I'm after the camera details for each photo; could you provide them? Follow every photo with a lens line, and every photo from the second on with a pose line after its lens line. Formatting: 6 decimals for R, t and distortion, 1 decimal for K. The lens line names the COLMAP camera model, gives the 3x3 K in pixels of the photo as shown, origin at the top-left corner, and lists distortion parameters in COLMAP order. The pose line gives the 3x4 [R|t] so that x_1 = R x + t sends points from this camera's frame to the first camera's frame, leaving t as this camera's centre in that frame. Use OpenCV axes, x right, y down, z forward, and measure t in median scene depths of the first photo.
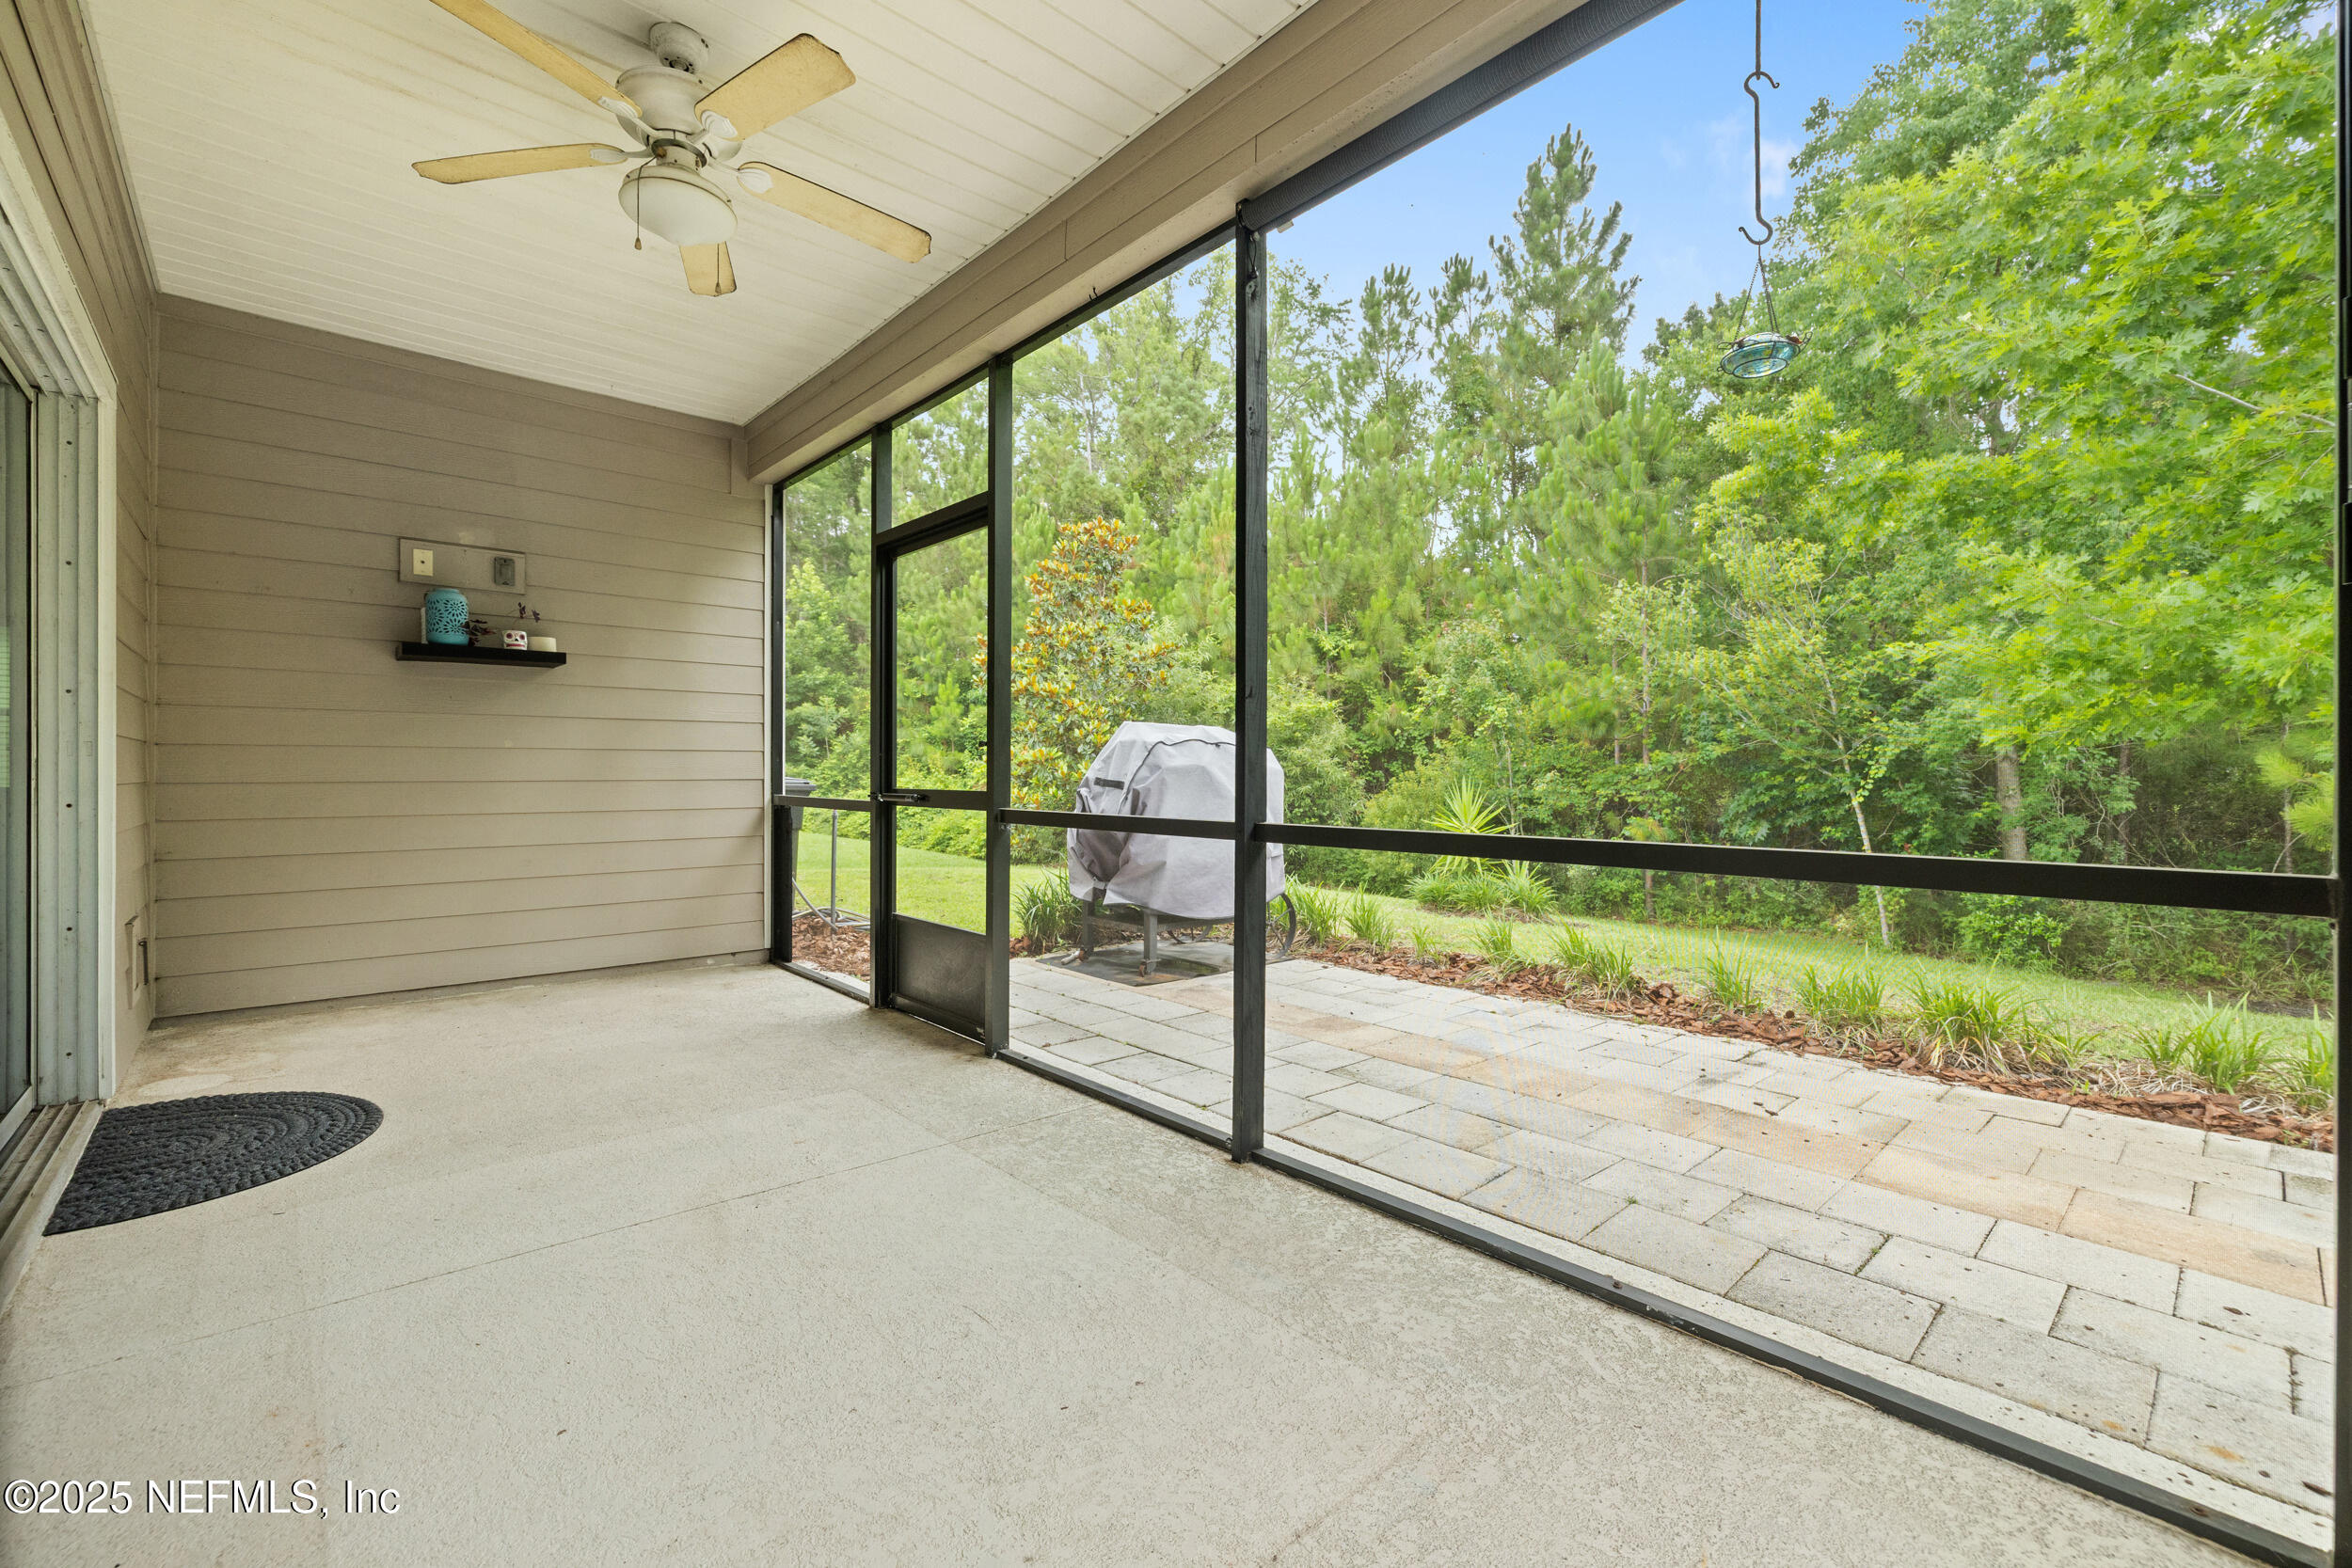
lens RADIAL K [[984.2, 0, 1143.6], [0, 984.2, 768.5], [0, 0, 1]] dist [-0.000482, -0.000646]
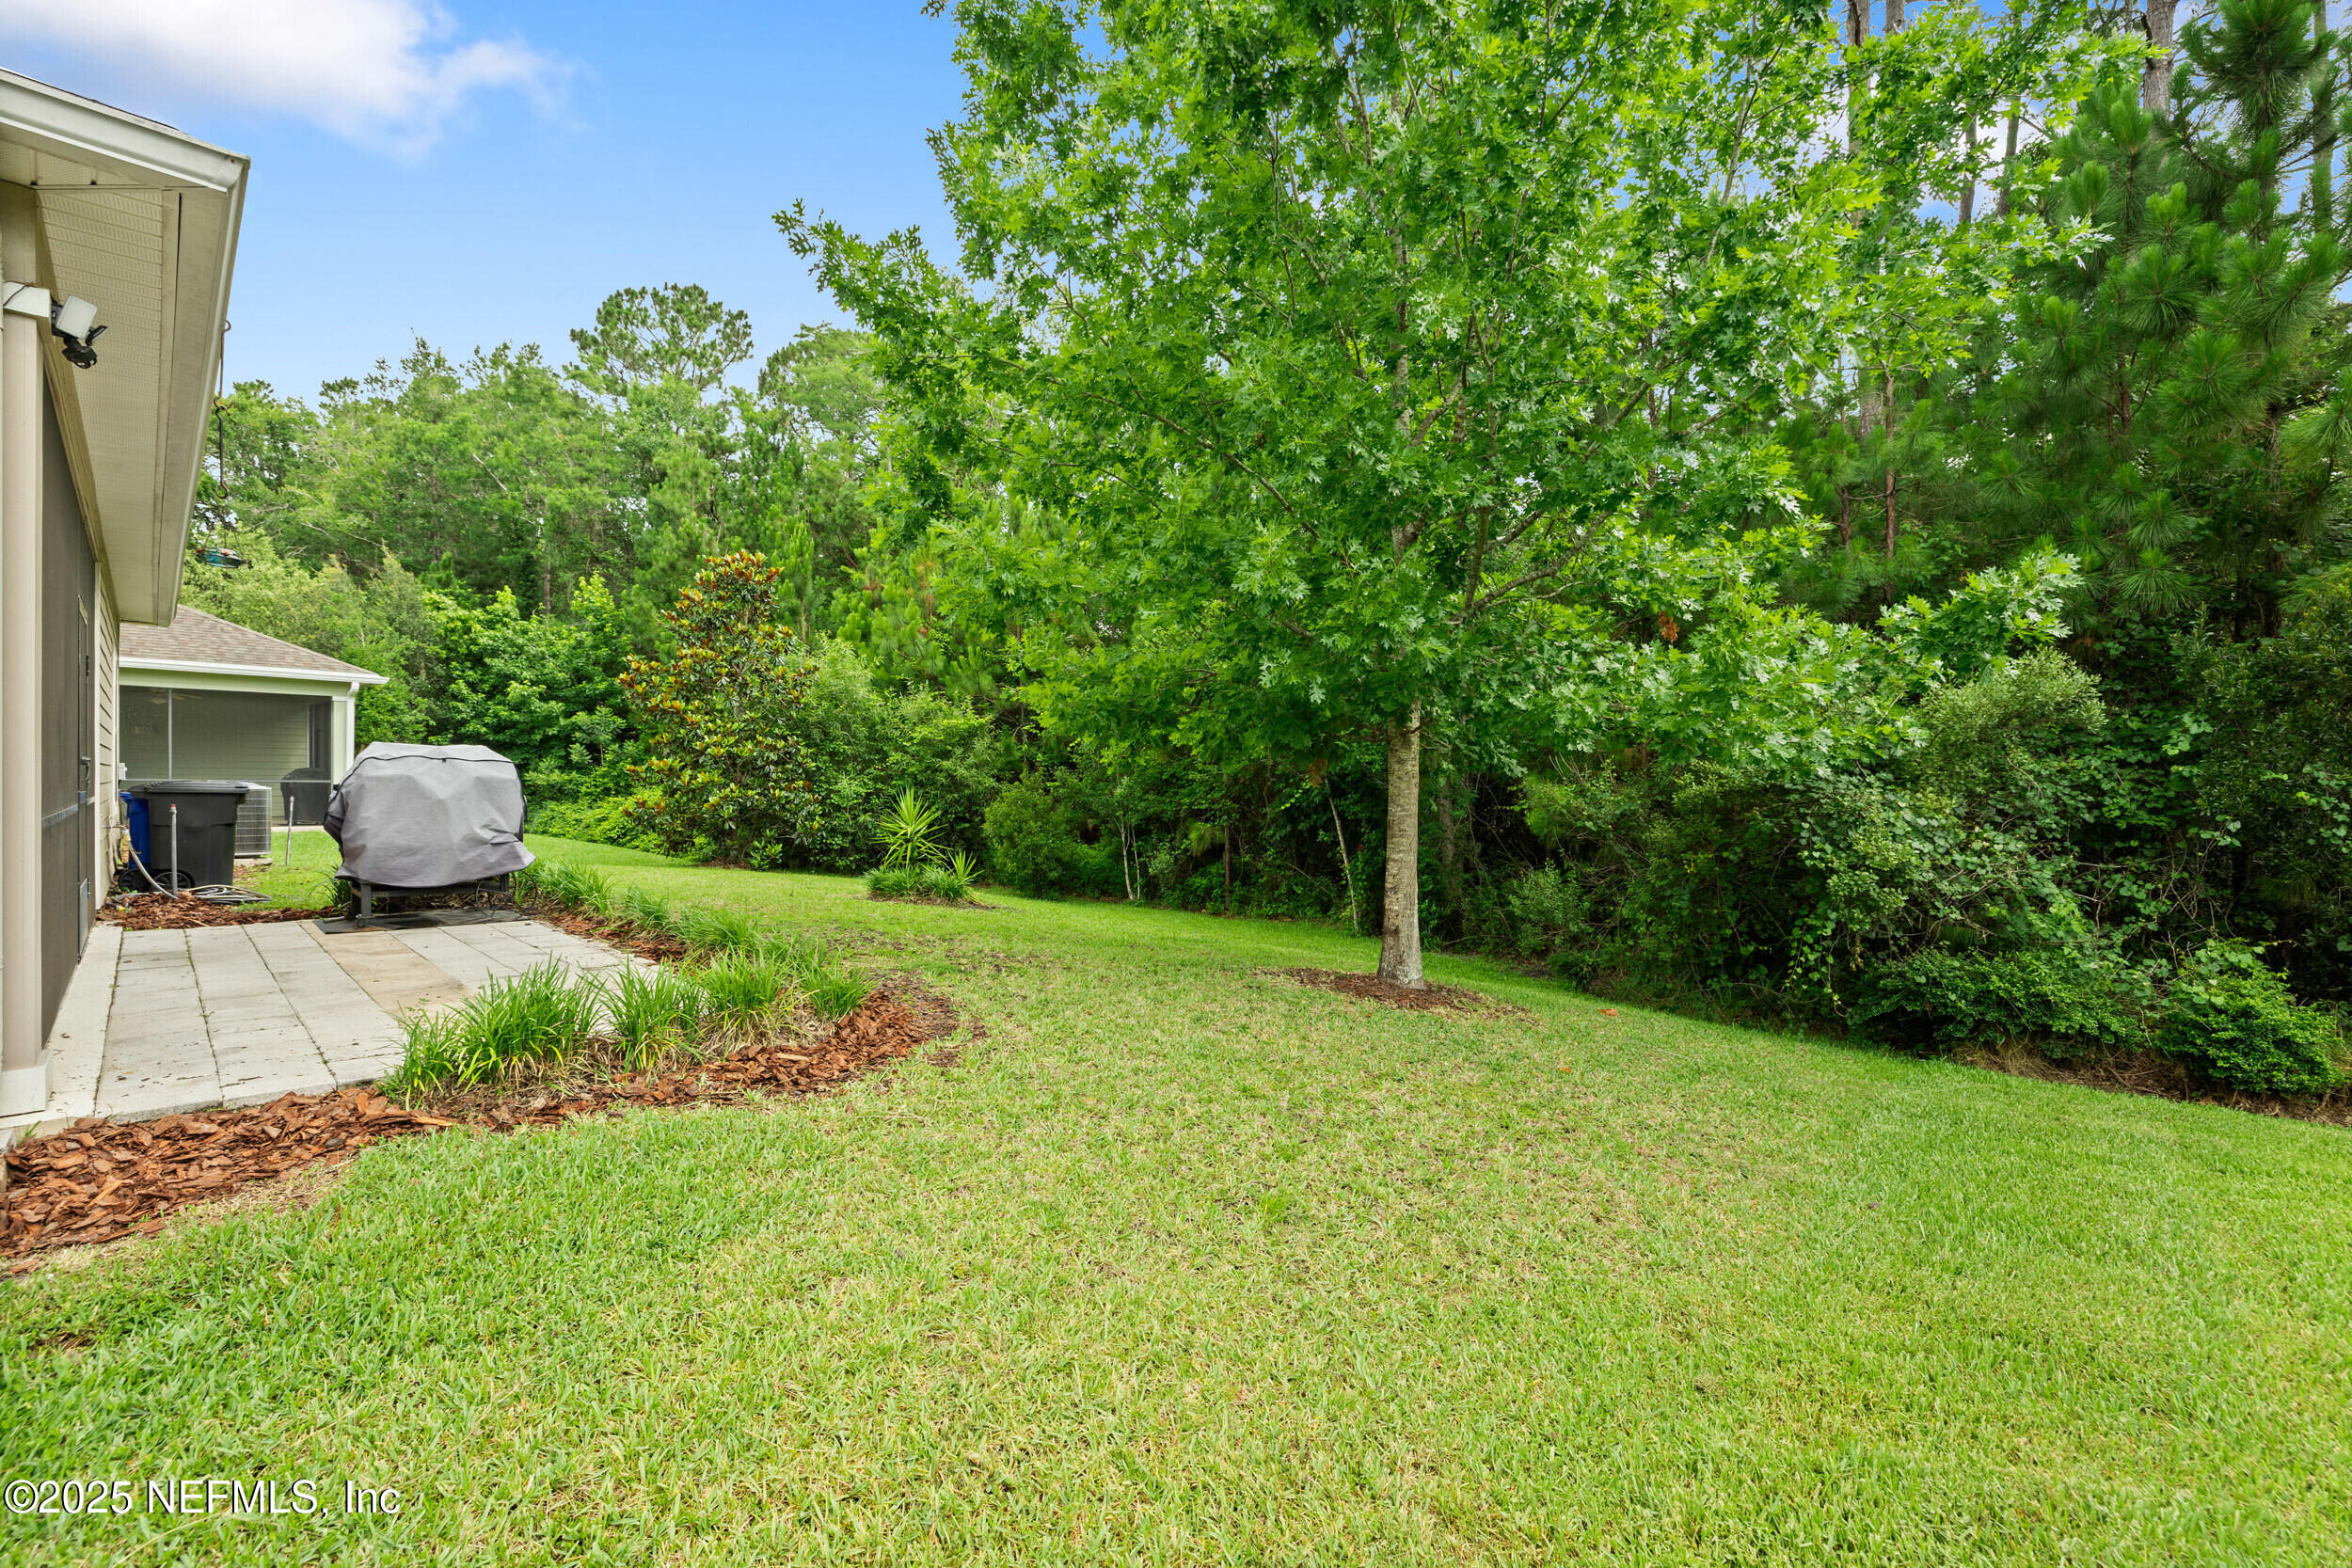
lens RADIAL K [[989.9, 0, 1139.9], [0, 989.9, 783.2], [0, 0, 1]] dist [-0.004446, 0.000563]
pose [[0.997221, 0.005897, 0.074260, 0.241534], [-0.006239, 0.999971, 0.004380, -0.001138], [-0.074232, -0.004831, 0.997229, -0.110283]]
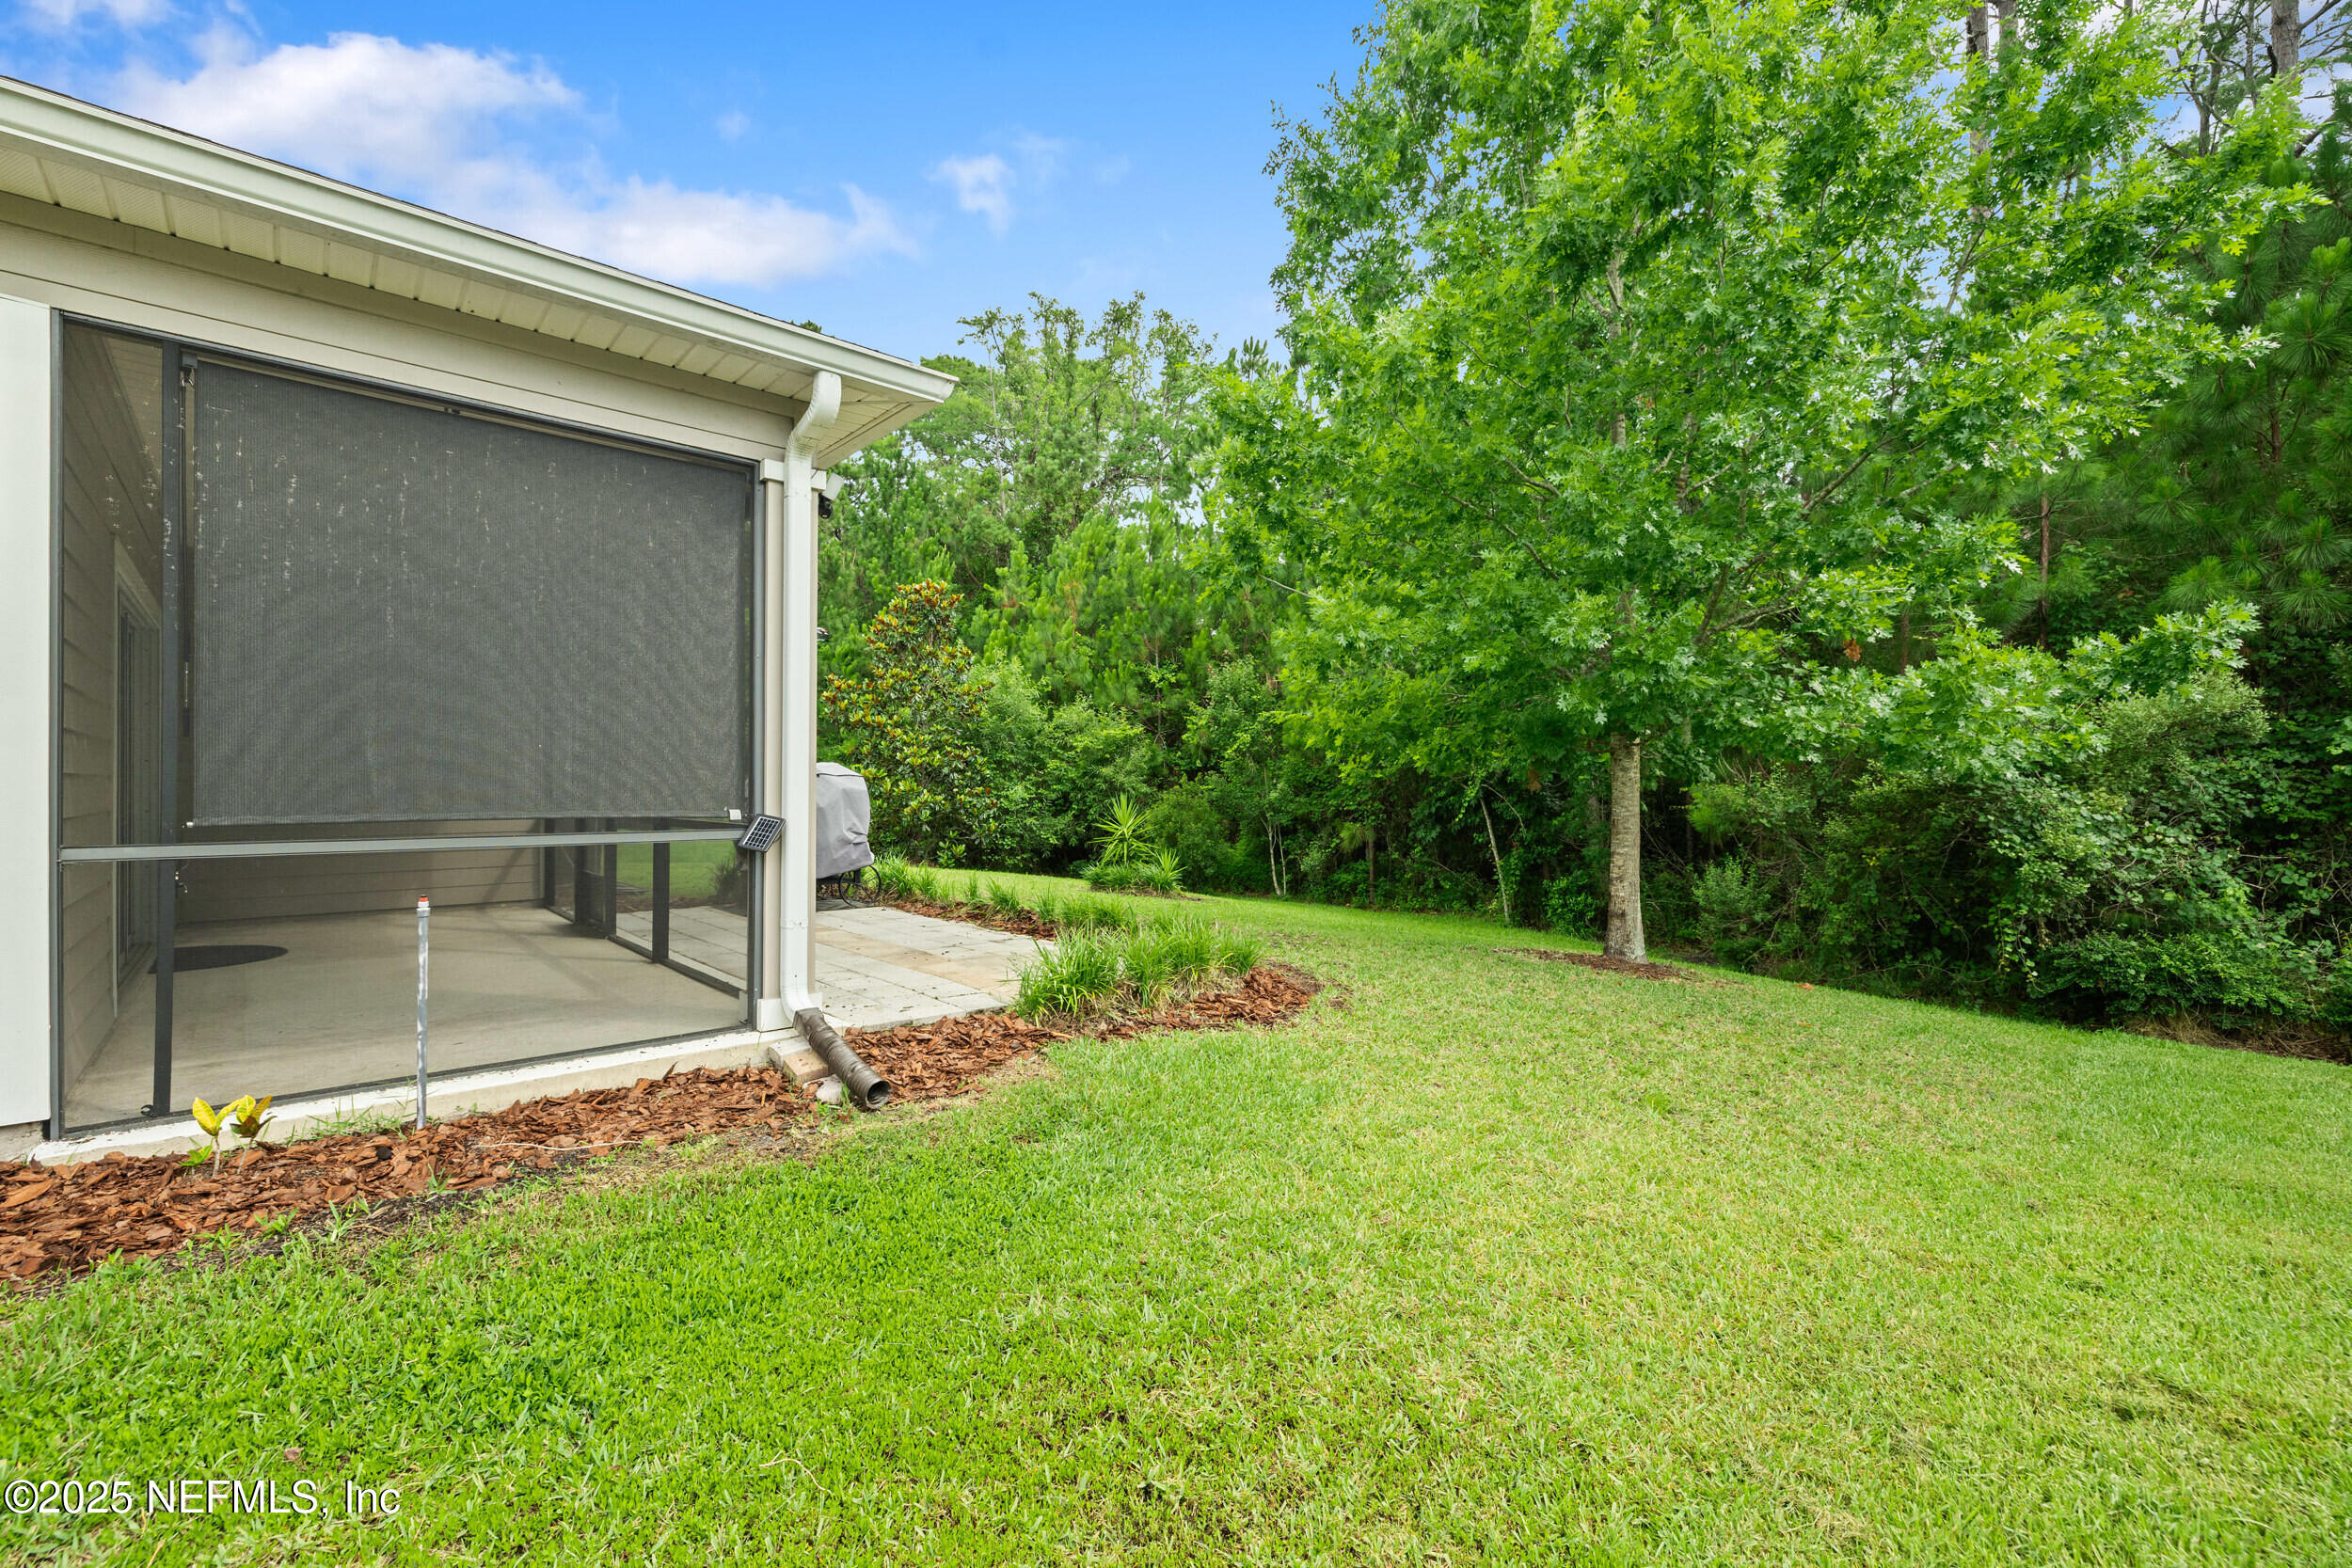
lens RADIAL K [[984.2, 0, 1143.6], [0, 984.2, 768.5], [0, 0, 1]] dist [-0.000482, -0.000646]
pose [[0.999893, -0.002185, 0.014441, 0.155116], [0.002351, 0.999931, -0.011480, -0.003947], [-0.014415, 0.011512, 0.999830, -0.172182]]
